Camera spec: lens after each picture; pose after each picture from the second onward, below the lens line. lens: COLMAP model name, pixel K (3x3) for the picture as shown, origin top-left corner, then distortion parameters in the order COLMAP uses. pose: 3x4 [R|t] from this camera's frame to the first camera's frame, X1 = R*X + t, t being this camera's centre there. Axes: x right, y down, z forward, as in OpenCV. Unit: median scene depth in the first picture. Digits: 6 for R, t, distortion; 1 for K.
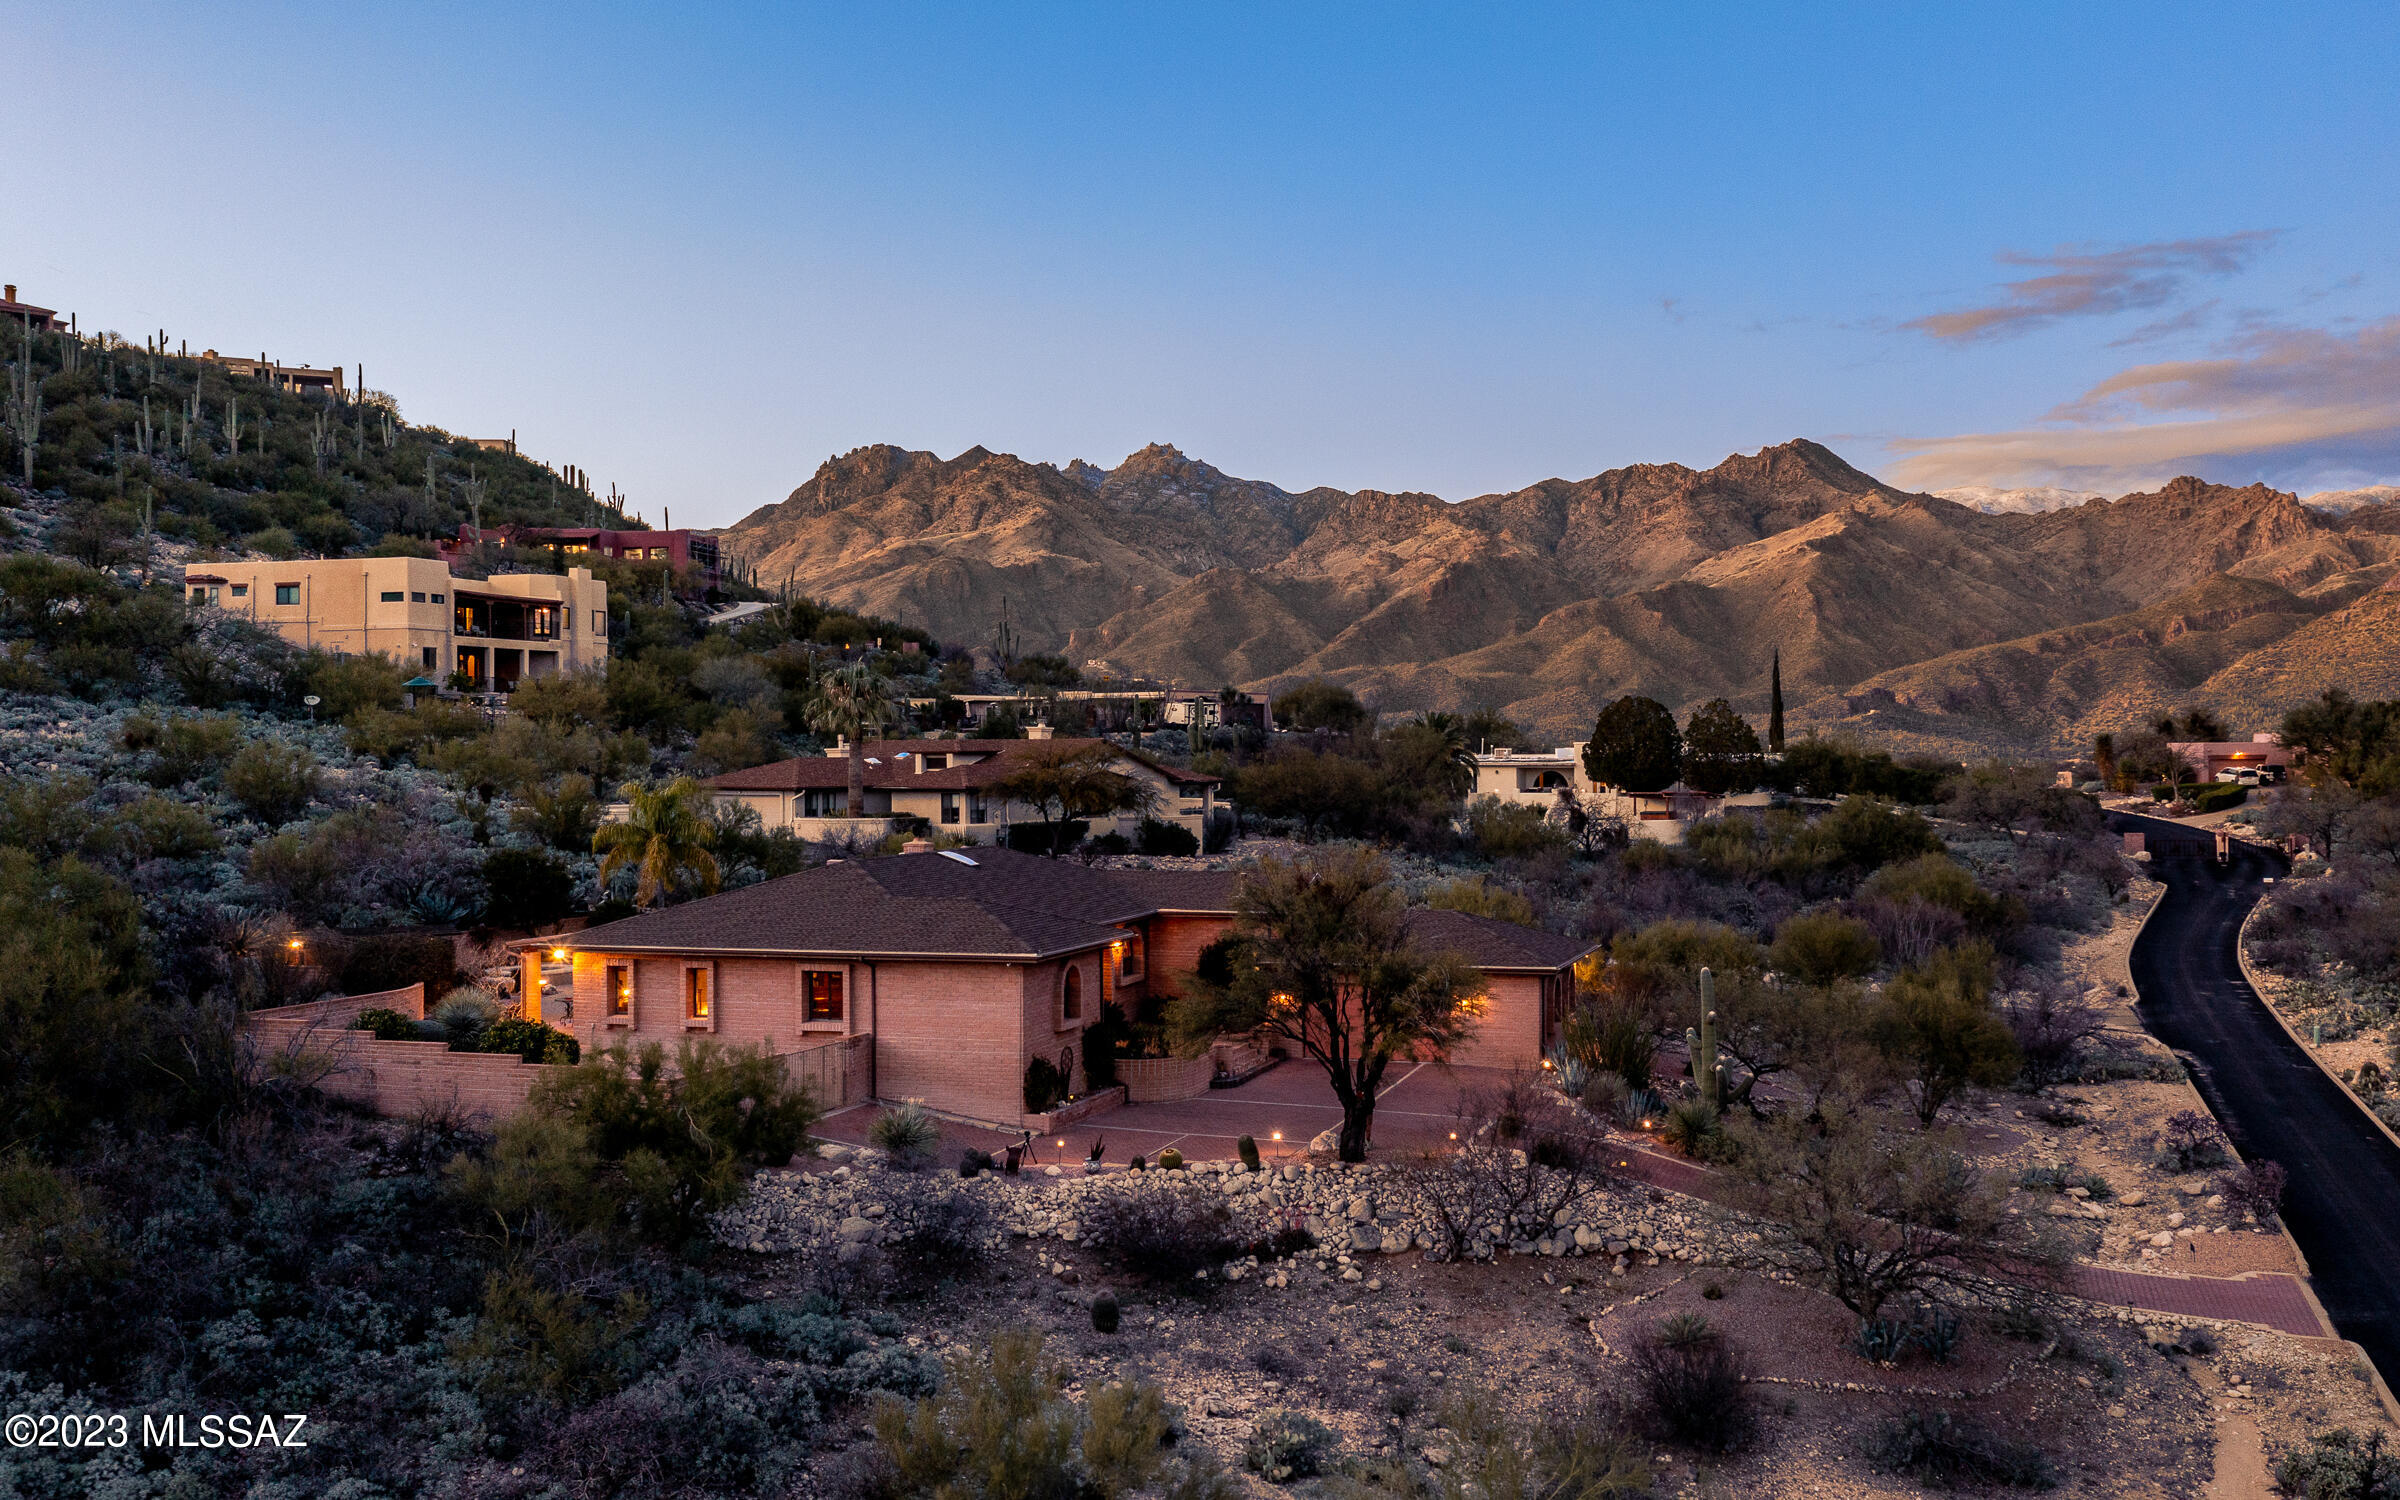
lens RADIAL K [[2291.8, 0, 1200.2], [0, 2291.8, 750.7], [0, 0, 1]] dist [0.004104, 0.000000]
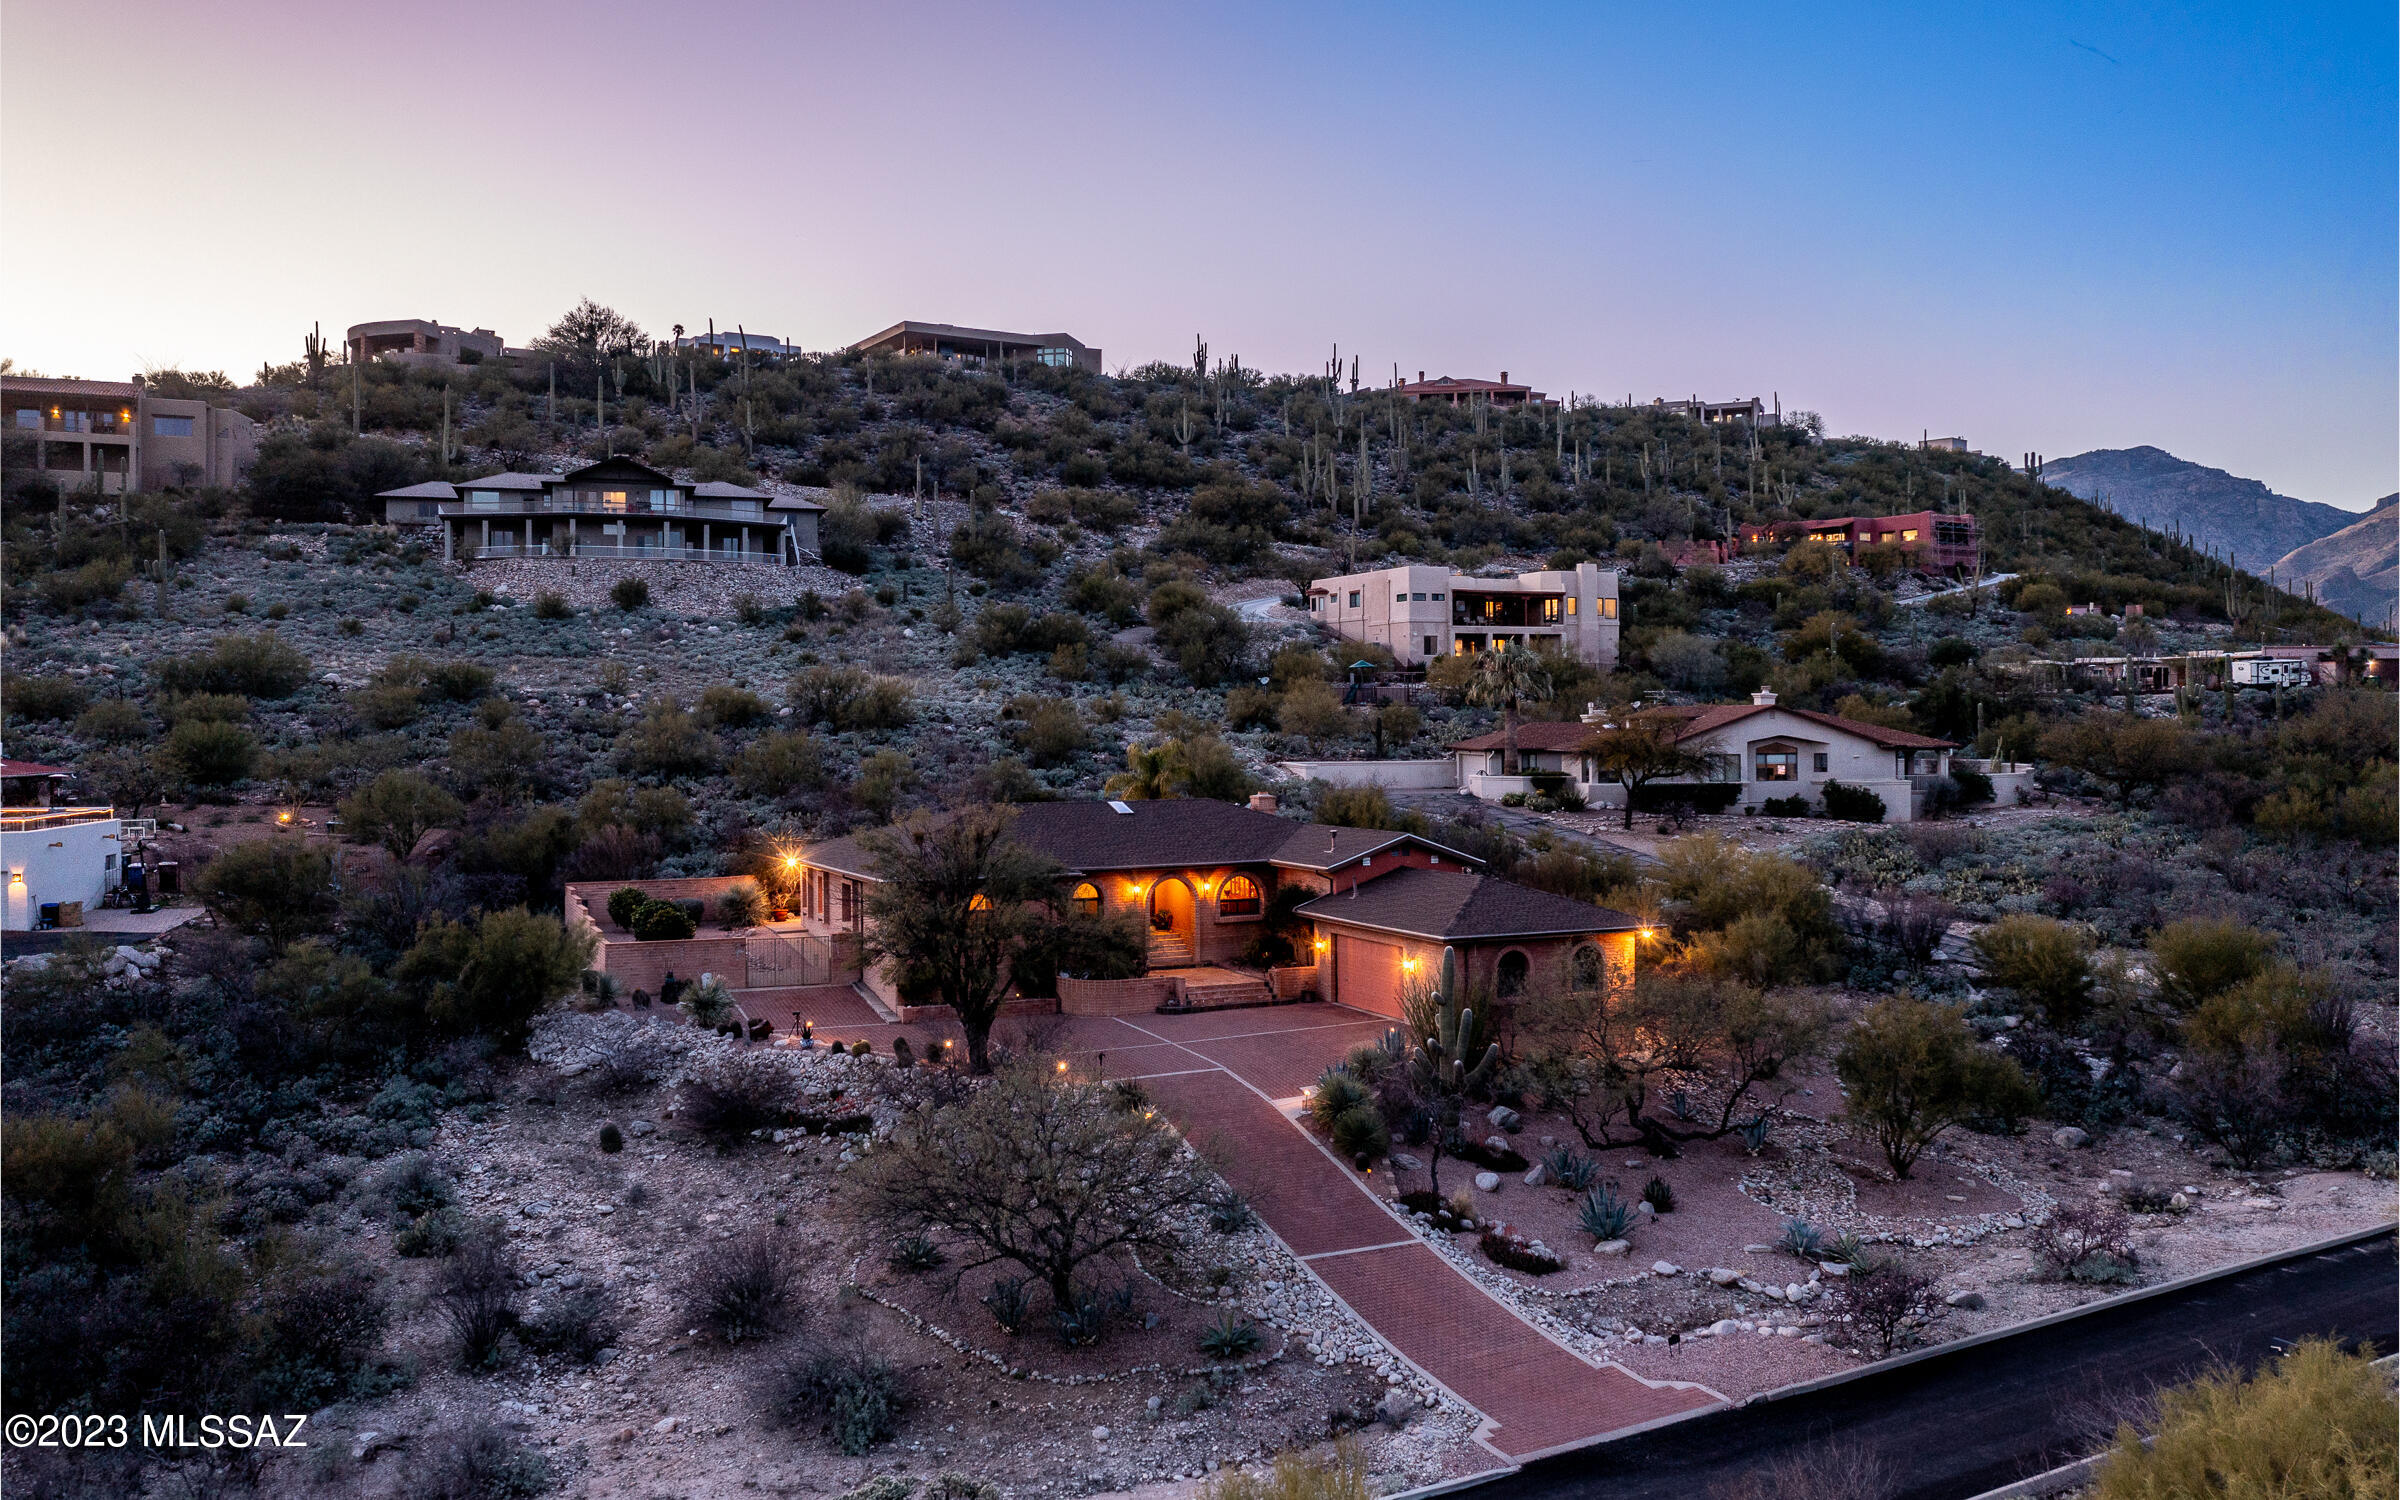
lens RADIAL K [[1964.7, 0, 1200.2], [0, 1964.7, 746.4], [0, 0, 1]] dist [-0.010599, 0.002670]
pose [[0.594366, 0.011628, -0.804111, 0.456752], [0.001402, 0.999879, 0.015495, -0.000907], [0.804194, -0.010337, 0.594278, 0.245565]]
